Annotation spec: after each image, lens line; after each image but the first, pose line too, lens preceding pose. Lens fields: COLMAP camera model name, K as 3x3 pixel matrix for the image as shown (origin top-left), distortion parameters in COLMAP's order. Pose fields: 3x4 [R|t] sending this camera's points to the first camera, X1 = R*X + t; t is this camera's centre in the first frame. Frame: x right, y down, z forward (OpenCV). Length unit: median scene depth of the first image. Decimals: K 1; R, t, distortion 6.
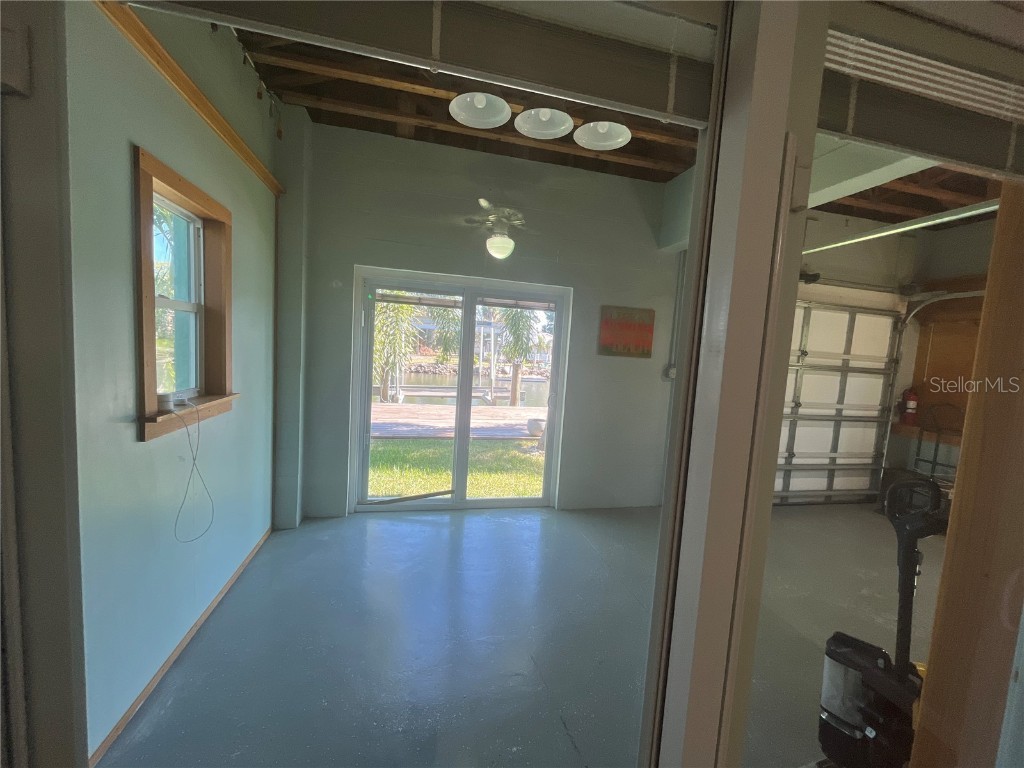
lens RADIAL K [[412.1, 0, 507.6], [0, 412.1, 386.6], [0, 0, 1]] dist [-0.003328, 0.000476]
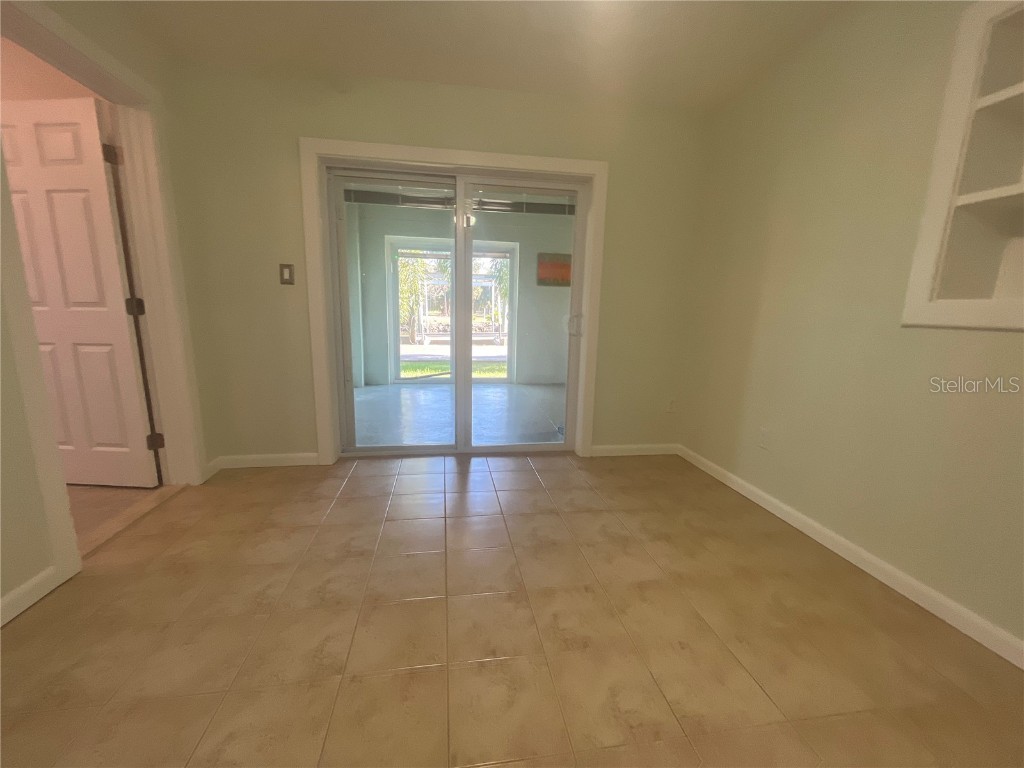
lens RADIAL K [[412.1, 0, 510.1], [0, 412.1, 386.9], [0, 0, 1]] dist [-0.003328, 0.000476]
pose [[0.997227, -0.024311, -0.070330, 0.206449], [0.030839, 0.995162, 0.093279, 0.153739], [0.067722, -0.095189, 0.993153, -0.595326]]
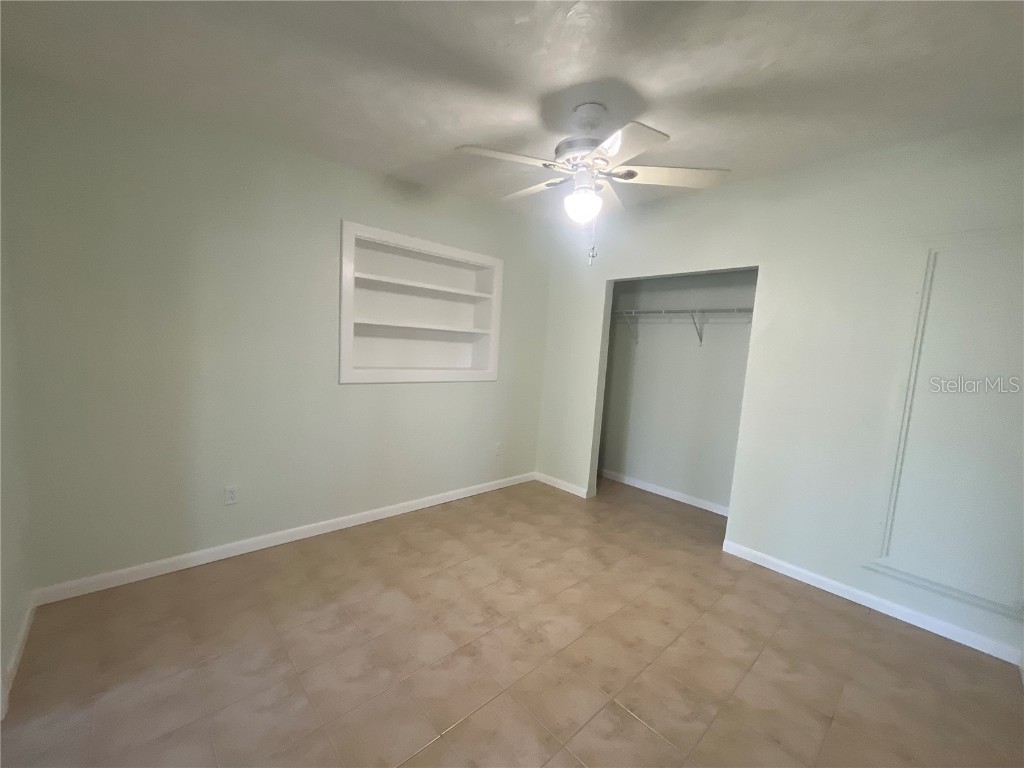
lens RADIAL K [[412.1, 0, 514.0], [0, 412.1, 381.2], [0, 0, 1]] dist [-0.003328, 0.000476]
pose [[-0.493282, -0.167872, 0.853518, -0.191331], [-0.013910, 0.982599, 0.185220, 0.001892], [-0.869759, 0.079493, -0.487033, -0.064837]]
